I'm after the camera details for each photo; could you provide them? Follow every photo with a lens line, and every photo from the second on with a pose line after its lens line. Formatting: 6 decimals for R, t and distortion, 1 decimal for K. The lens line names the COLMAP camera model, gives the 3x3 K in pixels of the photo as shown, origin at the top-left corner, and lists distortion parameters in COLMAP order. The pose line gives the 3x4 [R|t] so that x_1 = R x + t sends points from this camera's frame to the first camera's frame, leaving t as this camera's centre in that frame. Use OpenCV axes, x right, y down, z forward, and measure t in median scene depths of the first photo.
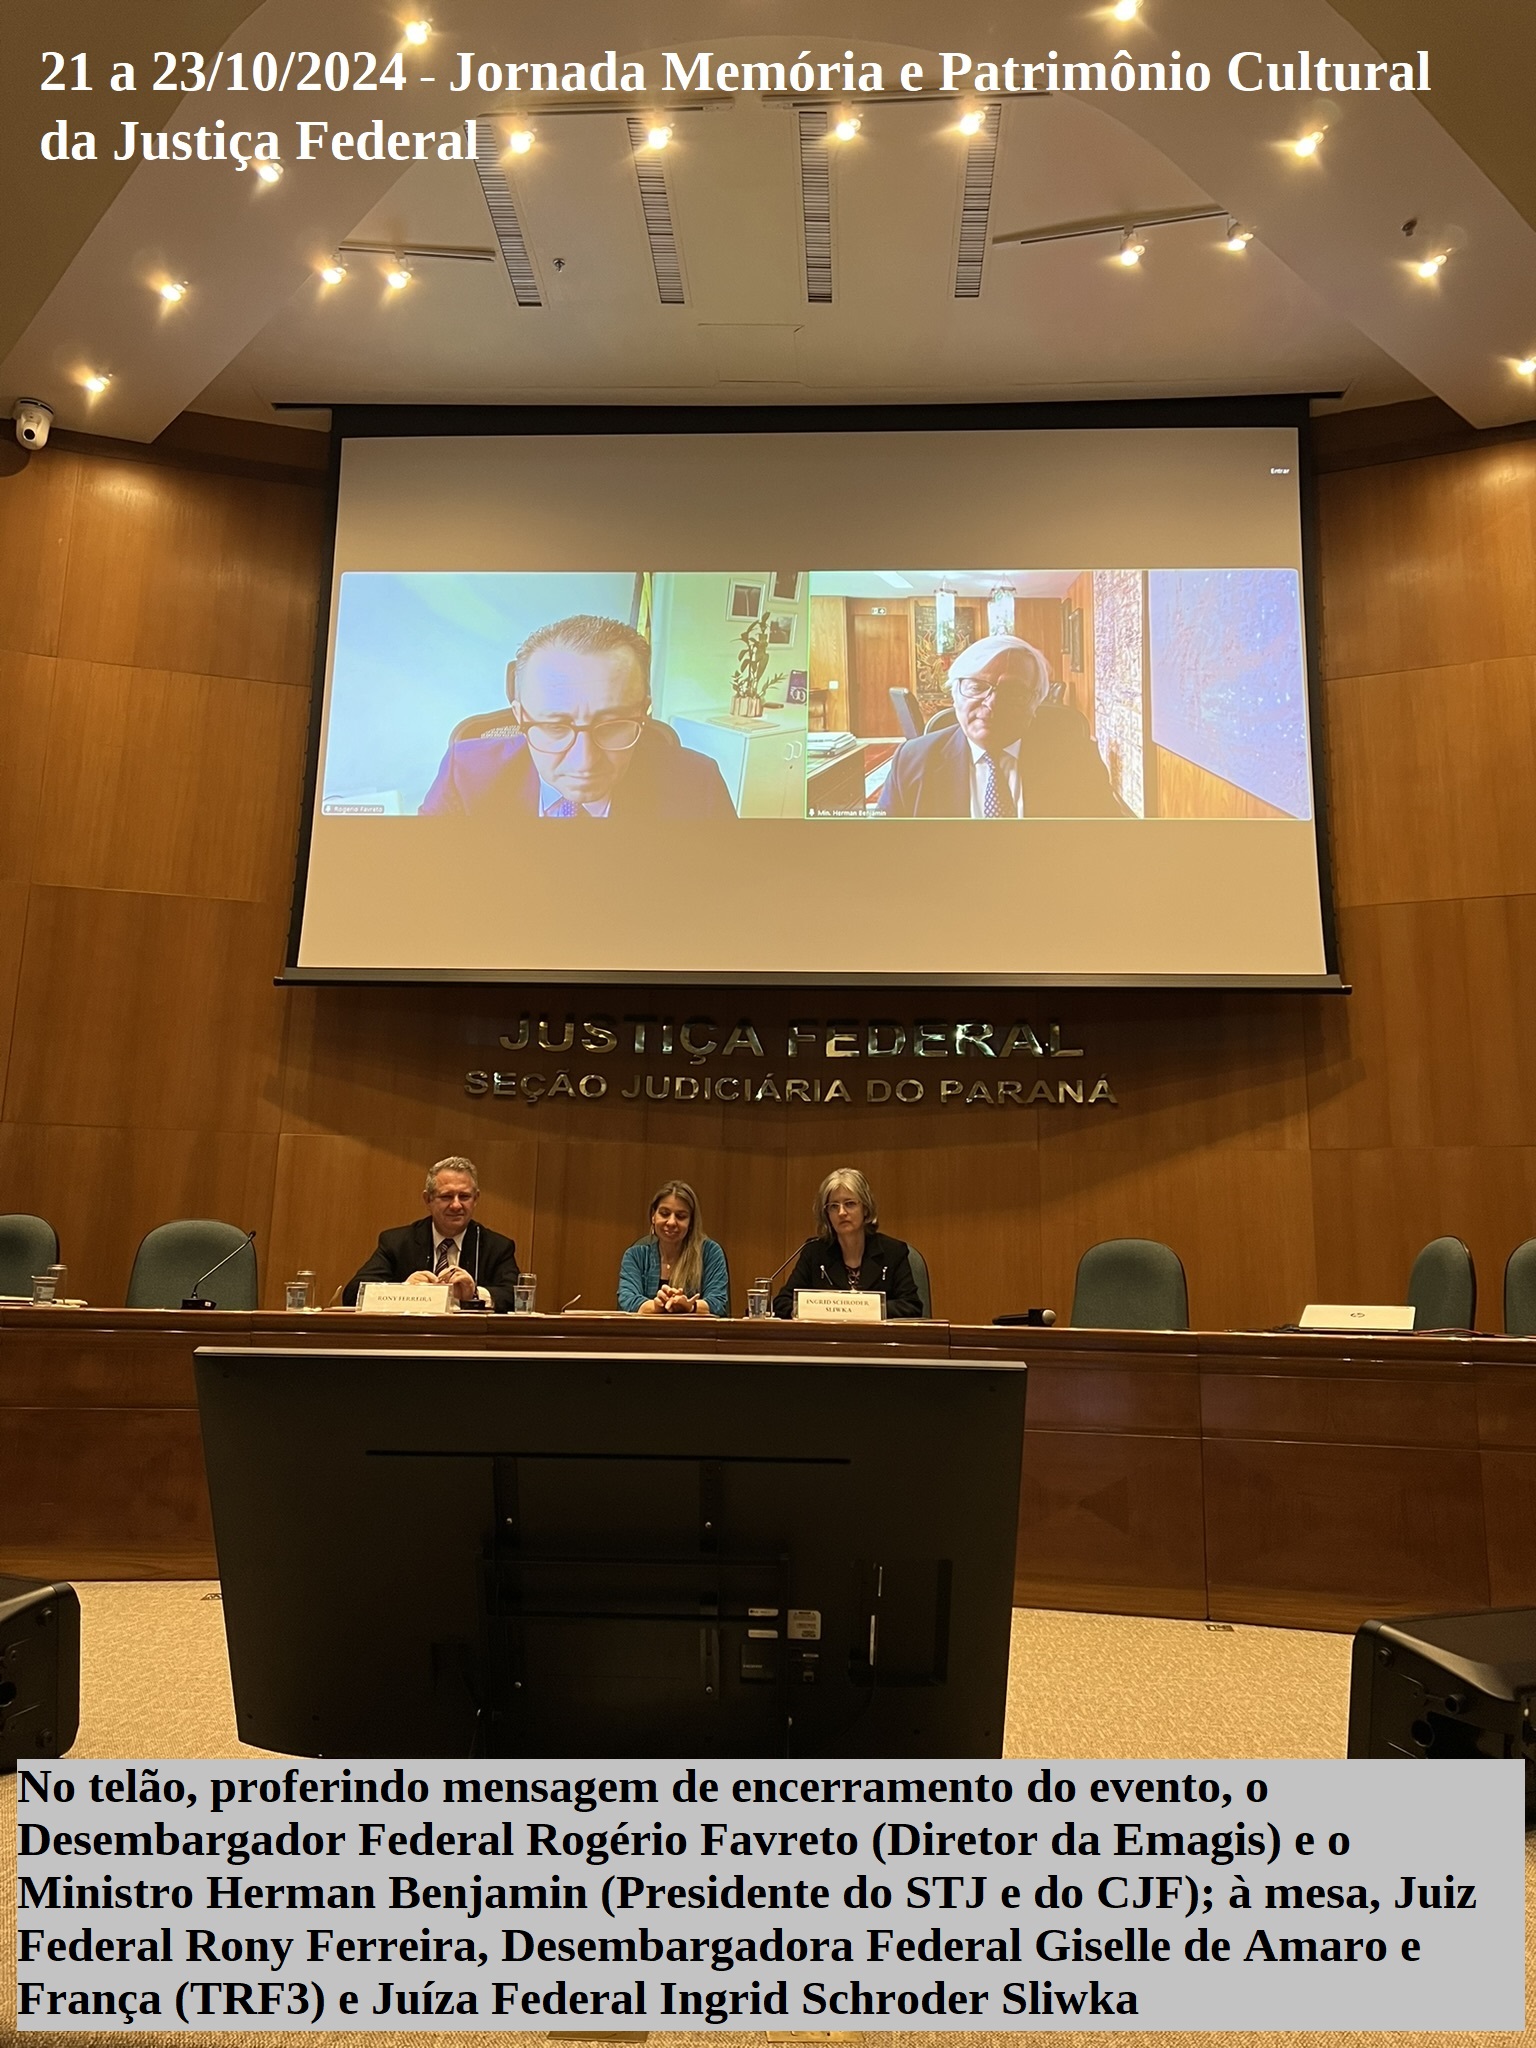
lens RADIAL K [[1534.6, 0, 763.1], [0, 1534.6, 1030.2], [0, 0, 1]] dist [0.038941, -0.035659]
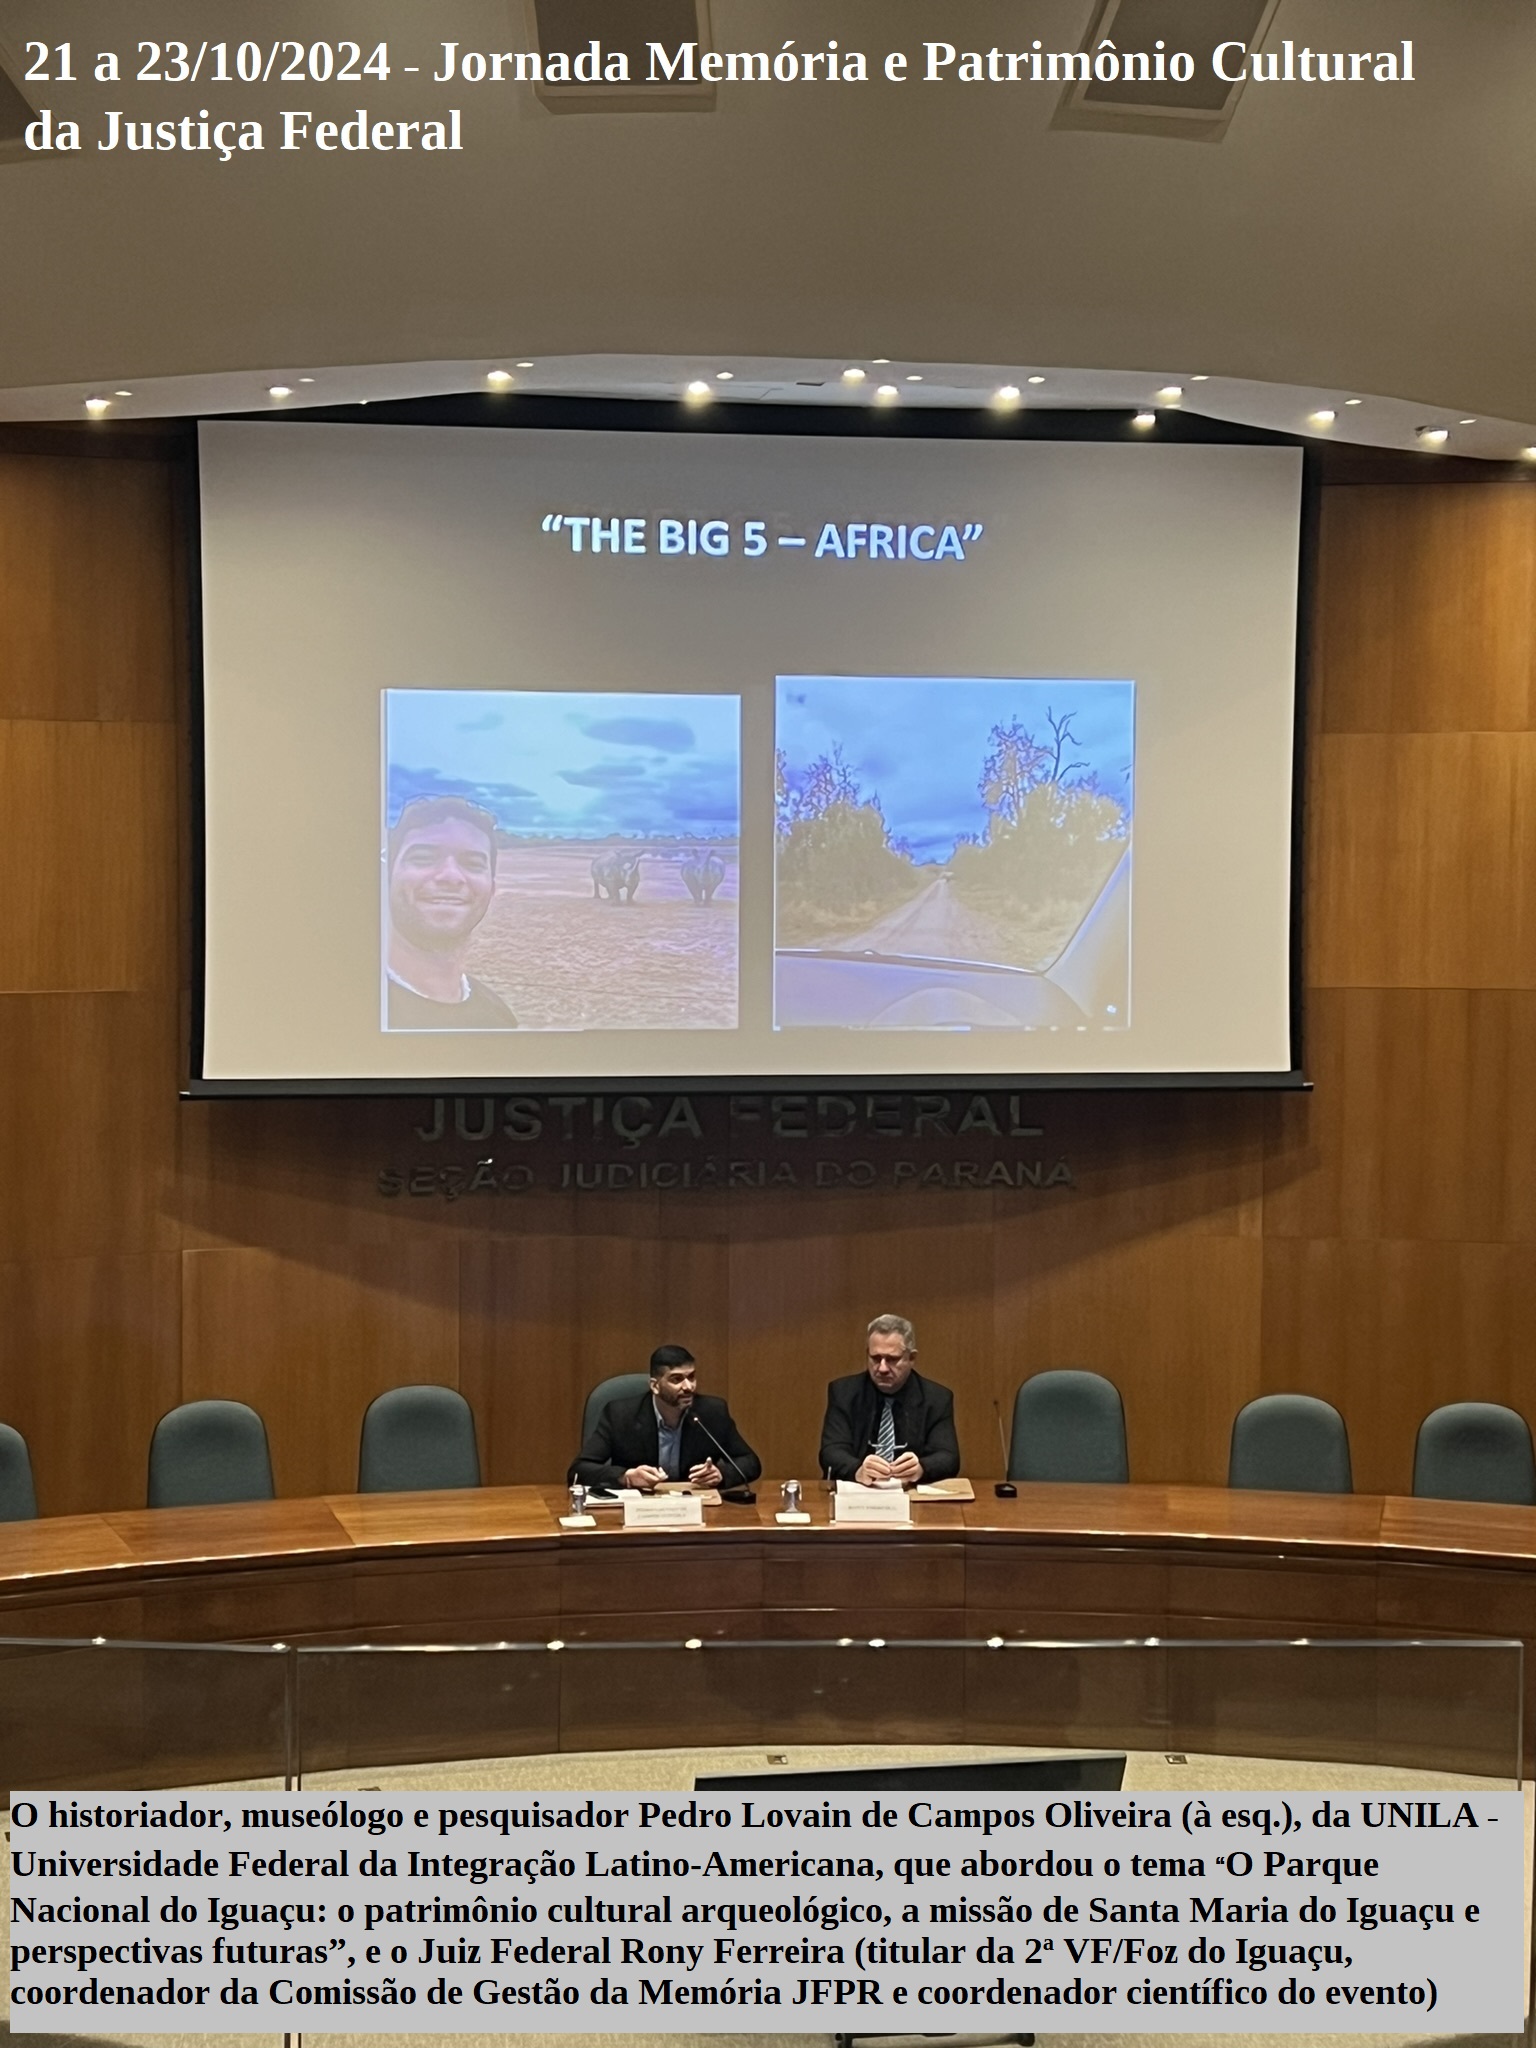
lens RADIAL K [[3244.0, 0, 787.2], [0, 3244.0, 1040.7], [0, 0, 1]] dist [0.130895, 0.000000]
pose [[0.979907, -0.030865, 0.197052, -0.344885], [-0.023585, 0.963092, 0.268139, -0.583603], [-0.198055, -0.267399, 0.943012, -0.857757]]
